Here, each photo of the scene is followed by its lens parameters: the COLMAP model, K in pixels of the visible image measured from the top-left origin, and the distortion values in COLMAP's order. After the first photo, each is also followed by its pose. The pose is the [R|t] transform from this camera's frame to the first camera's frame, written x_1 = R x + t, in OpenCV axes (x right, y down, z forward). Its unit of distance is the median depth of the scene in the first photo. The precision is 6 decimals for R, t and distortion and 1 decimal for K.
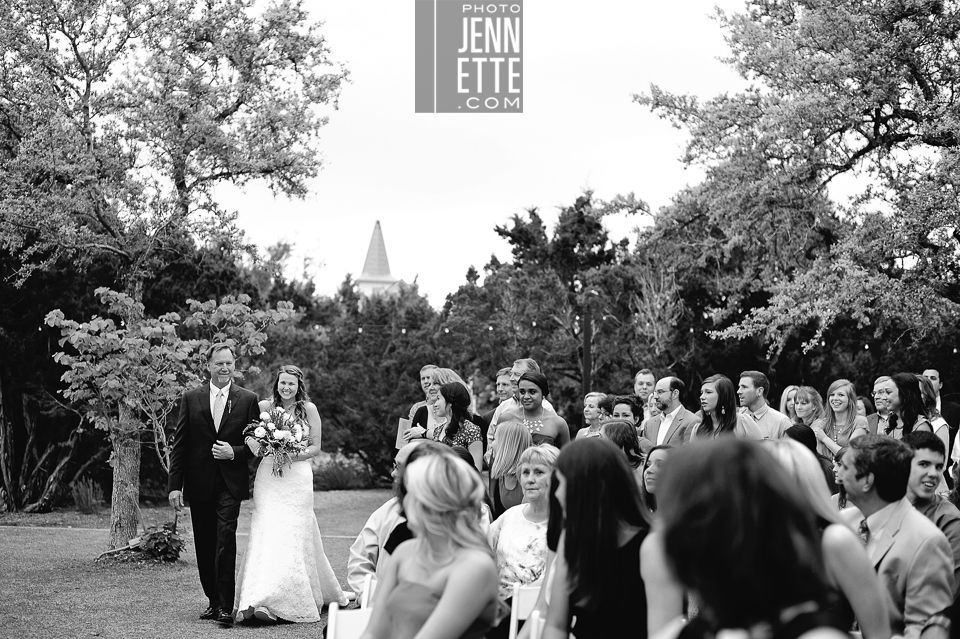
lens RADIAL K [[1404.6, 0, 480.0], [0, 1404.6, 319.5], [0, 0, 1]] dist [-0.341888, 1.099747]
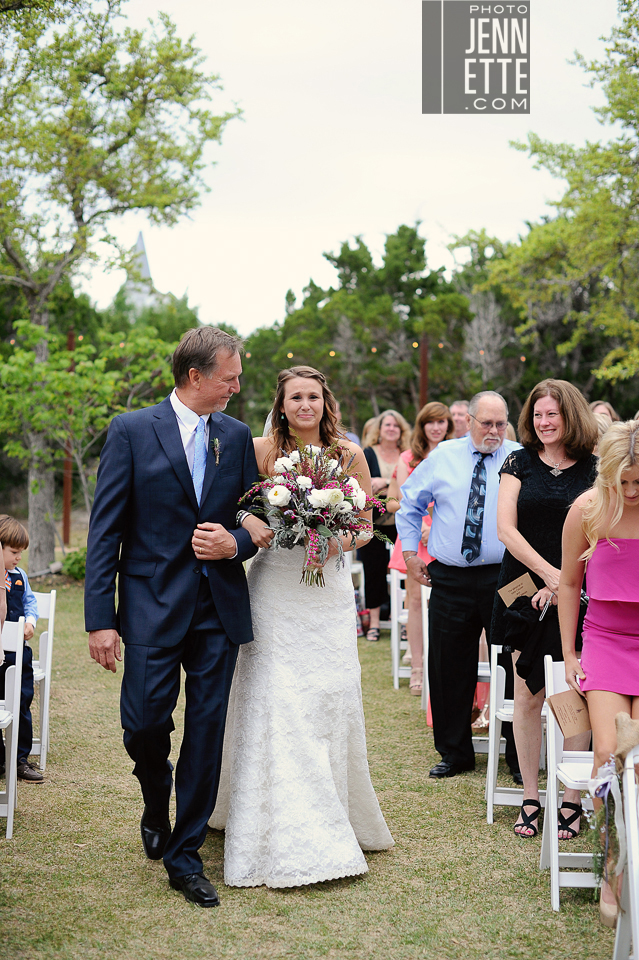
lens RADIAL K [[1404.6, 0, 319.5], [0, 1404.6, 480.0], [0, 0, 1]] dist [-0.341888, 1.099747]
pose [[0.996024, 0.006434, 0.088848, -0.119658], [-0.016193, 0.993849, 0.109552, -0.017924], [-0.087597, -0.110555, 0.990002, -0.043738]]
